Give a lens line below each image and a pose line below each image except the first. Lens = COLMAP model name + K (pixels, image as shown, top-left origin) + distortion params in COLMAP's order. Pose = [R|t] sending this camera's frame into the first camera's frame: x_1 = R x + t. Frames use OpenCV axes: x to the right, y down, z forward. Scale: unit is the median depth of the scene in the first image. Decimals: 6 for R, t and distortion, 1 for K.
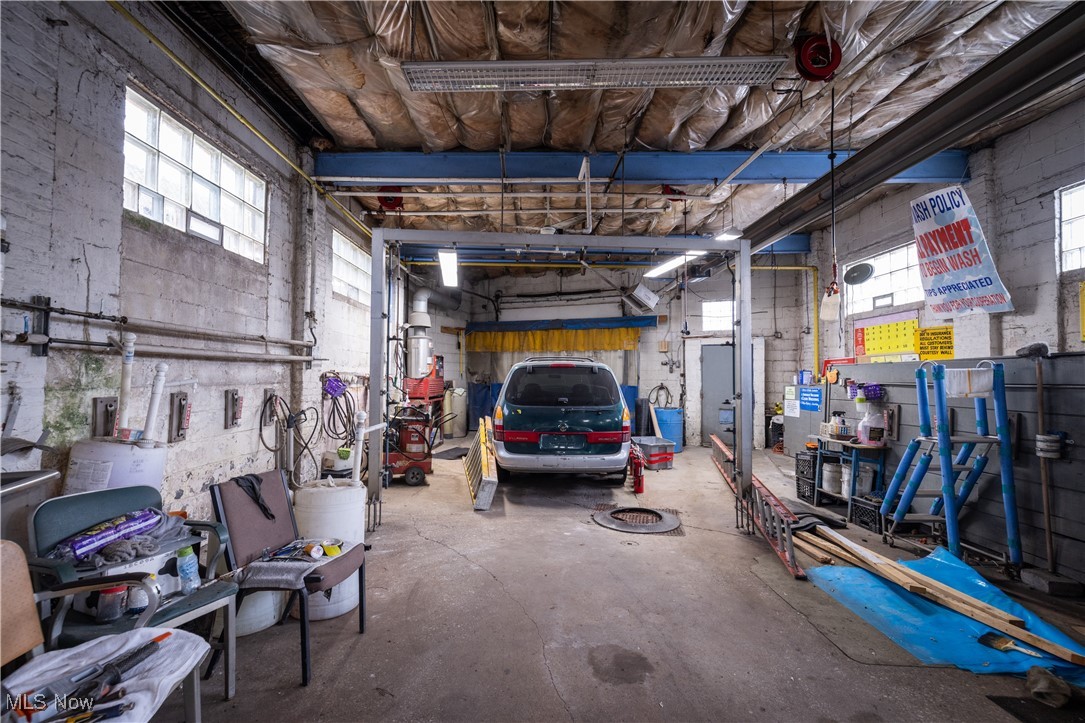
lens RADIAL K [[454.7, 0, 552.9], [0, 454.7, 361.3], [0, 0, 1]] dist [0.003552, -0.000454]
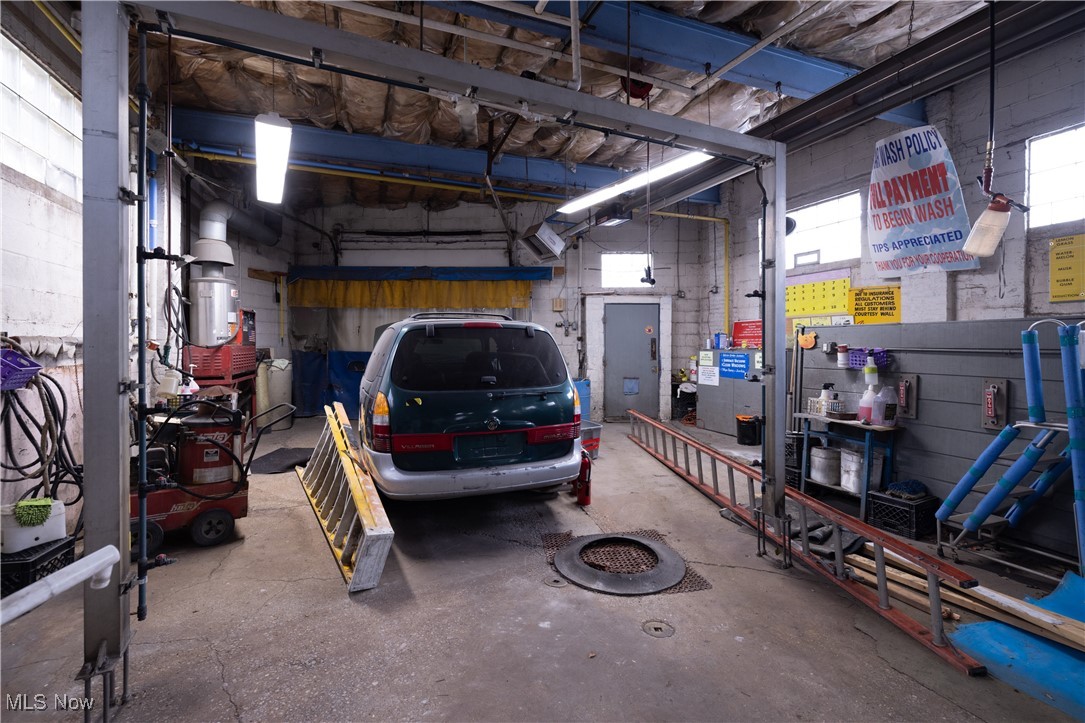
lens RADIAL K [[454.7, 0, 539.6], [0, 454.7, 341.5], [0, 0, 1]] dist [0.003552, -0.000454]
pose [[0.939810, -0.006010, 0.341645, -0.117878], [-0.006896, 0.999308, 0.036549, 0.007477], [-0.341628, -0.036706, 0.939118, 0.352864]]
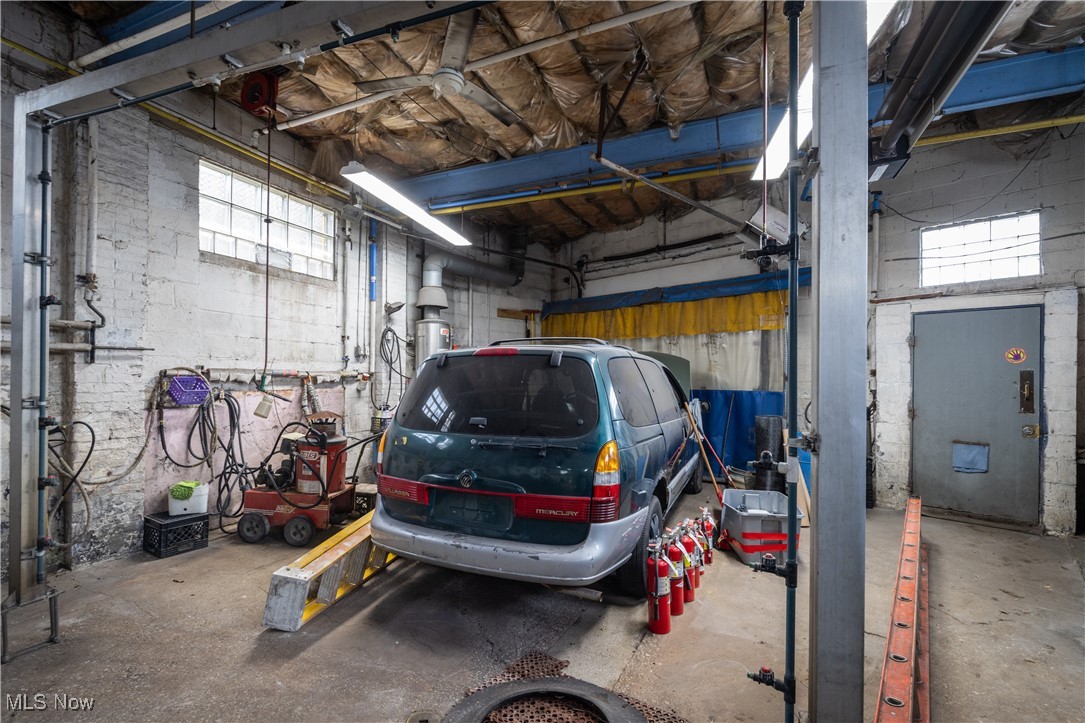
lens RADIAL K [[486.2, 0, 562.2], [0, 486.2, 373.3], [0, 0, 1]] dist [0.000923, 0.000037]
pose [[0.913997, -0.003039, -0.405709, 0.285907], [0.013911, 0.999619, 0.023852, 0.019322], [0.405482, -0.027445, 0.913691, 0.512227]]
